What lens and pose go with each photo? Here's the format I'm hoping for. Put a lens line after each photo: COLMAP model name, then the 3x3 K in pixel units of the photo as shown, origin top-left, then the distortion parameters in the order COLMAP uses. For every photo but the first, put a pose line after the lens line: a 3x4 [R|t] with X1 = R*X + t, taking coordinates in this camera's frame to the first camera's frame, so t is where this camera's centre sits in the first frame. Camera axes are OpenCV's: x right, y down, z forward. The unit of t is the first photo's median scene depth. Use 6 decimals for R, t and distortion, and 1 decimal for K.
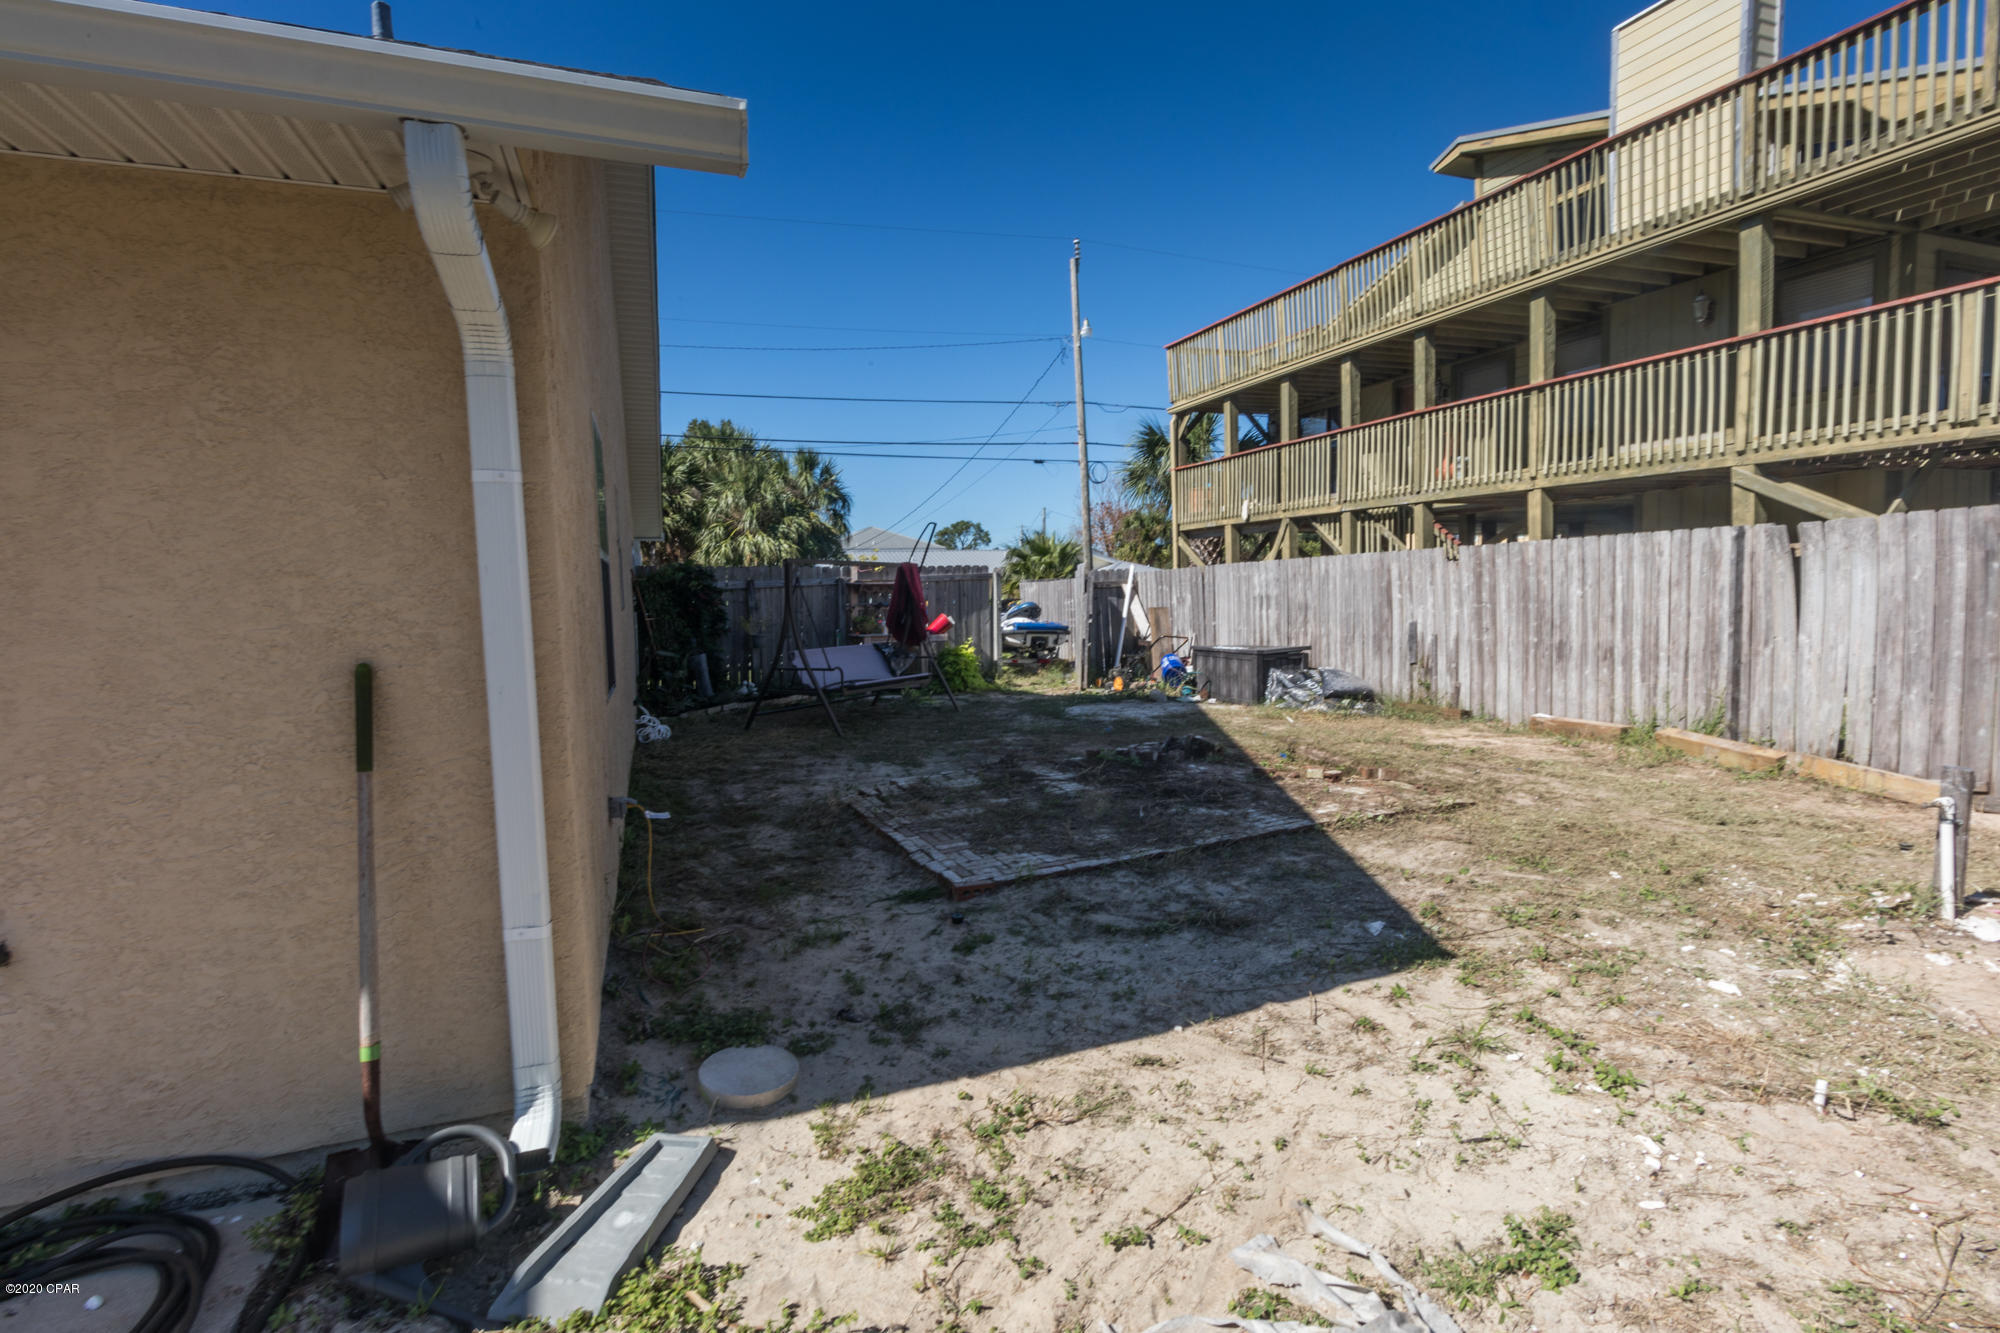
lens RADIAL K [[961.3, 0, 1007.3], [0, 961.3, 662.4], [0, 0, 1]] dist [0.000187, 0.001698]
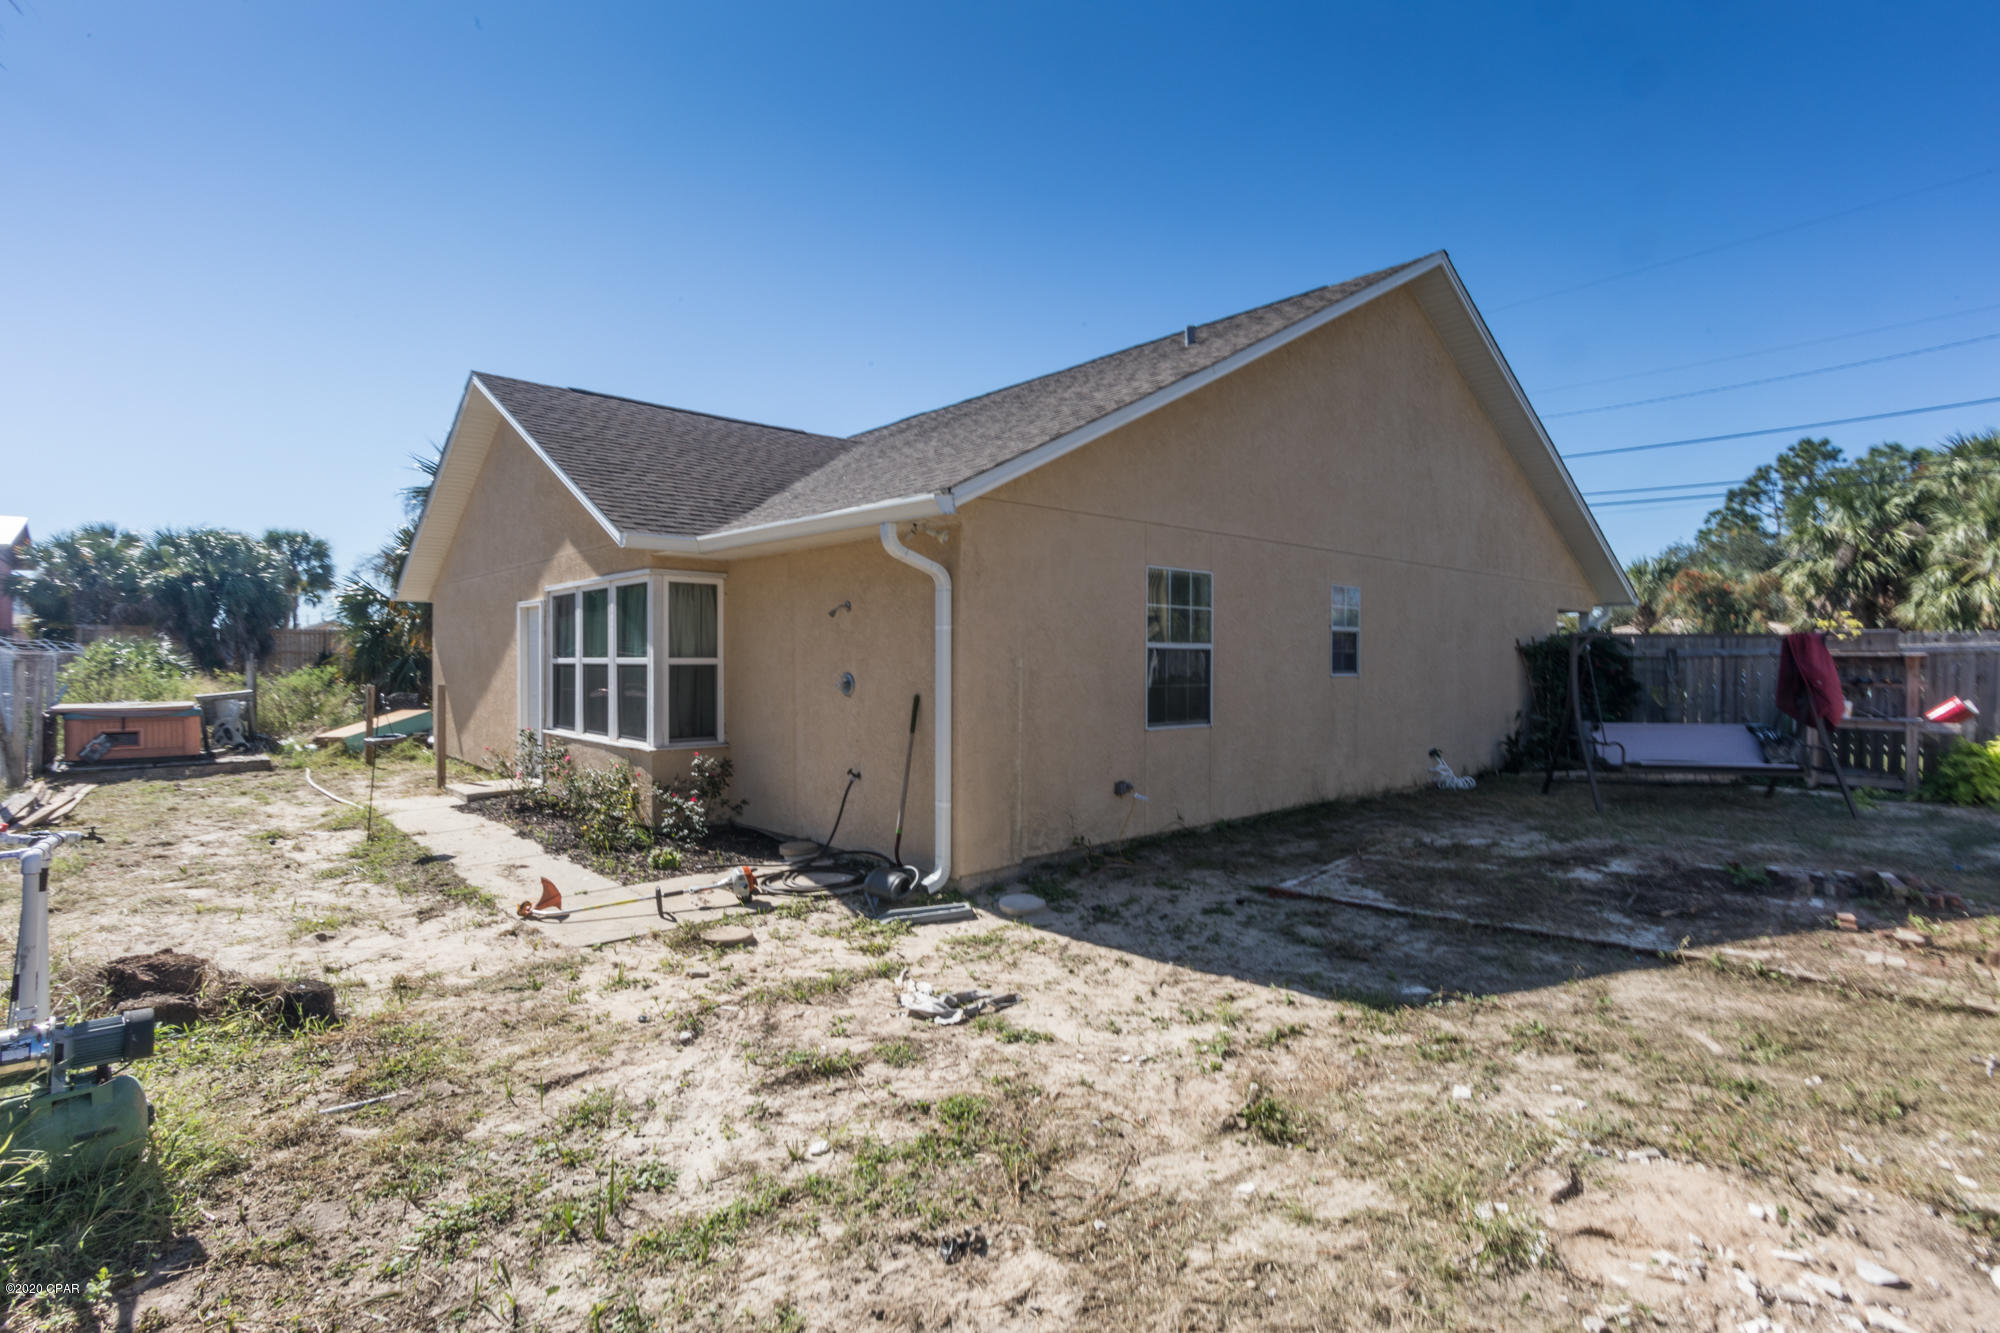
lens RADIAL K [[961.3, 0, 1001.9], [0, 961.3, 663.5], [0, 0, 1]] dist [0.000187, 0.001698]
pose [[0.381809, 0.033327, -0.923640, 1.249714], [-0.080300, 0.996767, 0.002771, -0.071924], [0.920746, 0.073111, 0.383251, 0.095933]]
